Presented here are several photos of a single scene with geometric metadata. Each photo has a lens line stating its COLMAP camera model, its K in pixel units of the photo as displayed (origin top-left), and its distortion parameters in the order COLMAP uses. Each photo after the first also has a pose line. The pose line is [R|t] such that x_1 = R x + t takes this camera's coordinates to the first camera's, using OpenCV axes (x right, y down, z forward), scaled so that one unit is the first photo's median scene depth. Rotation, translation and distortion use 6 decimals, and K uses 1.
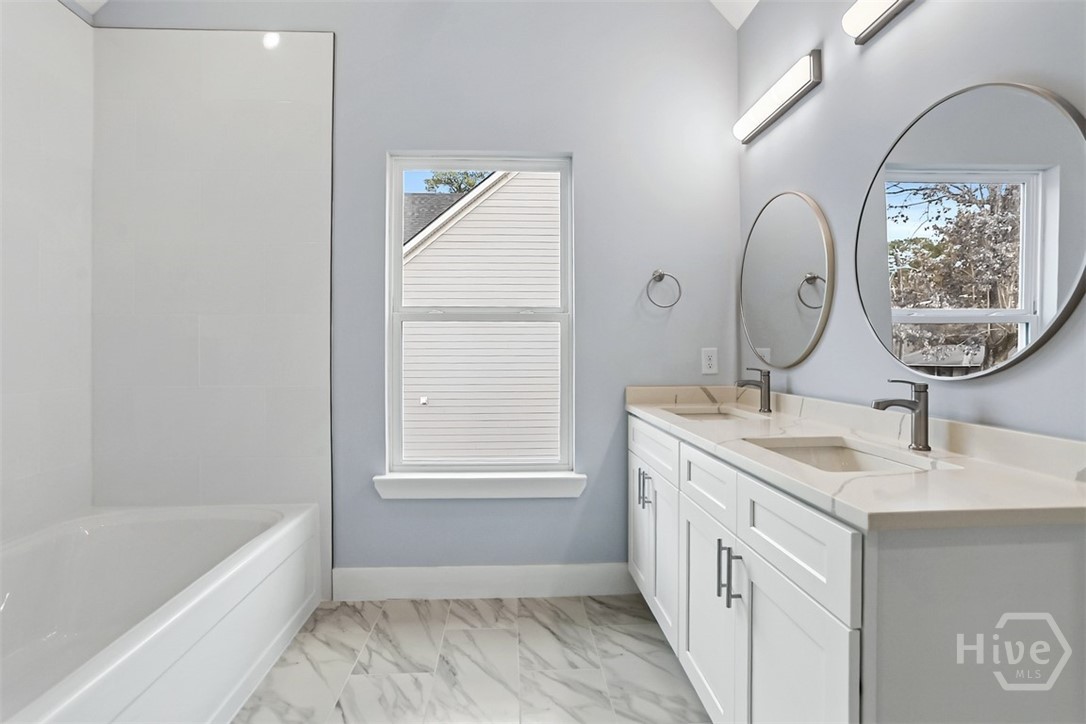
lens RADIAL K [[522.9, 0, 538.0], [0, 522.9, 354.1], [0, 0, 1]] dist [-0.040799, 0.001765]
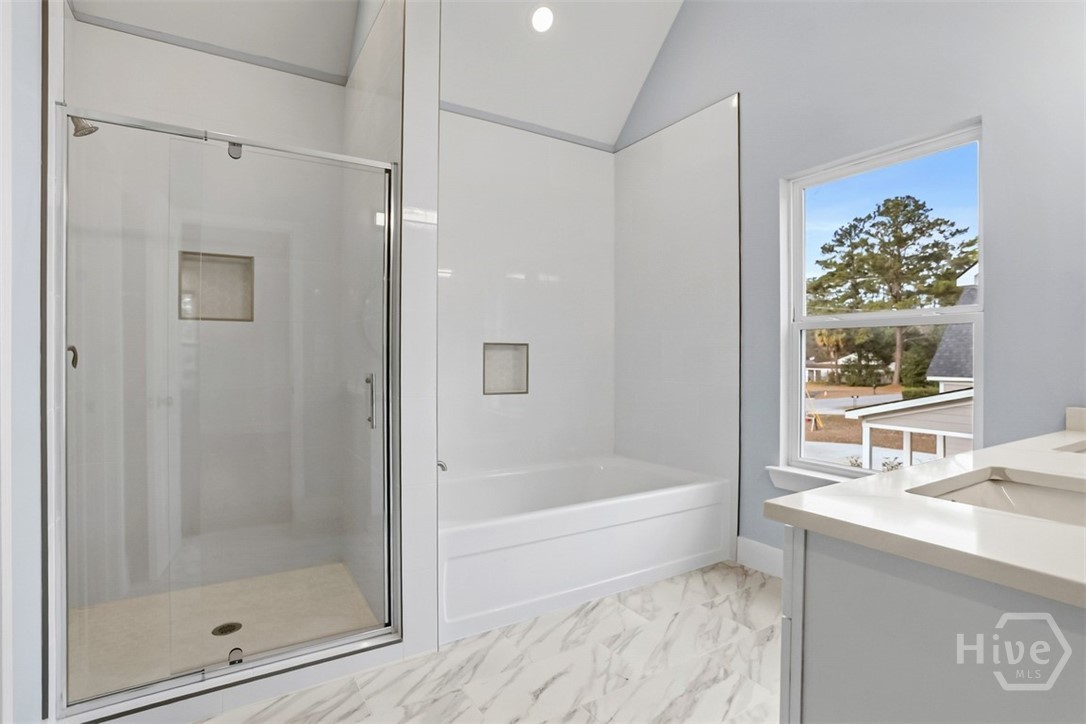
lens RADIAL K [[522.9, 0, 533.9], [0, 522.9, 357.9], [0, 0, 1]] dist [-0.040799, 0.001765]
pose [[0.462896, 0.001538, -0.886411, 0.494970], [-0.004084, 0.999992, -0.000398, -0.000772], [0.886403, 0.003804, 0.462898, 0.009689]]
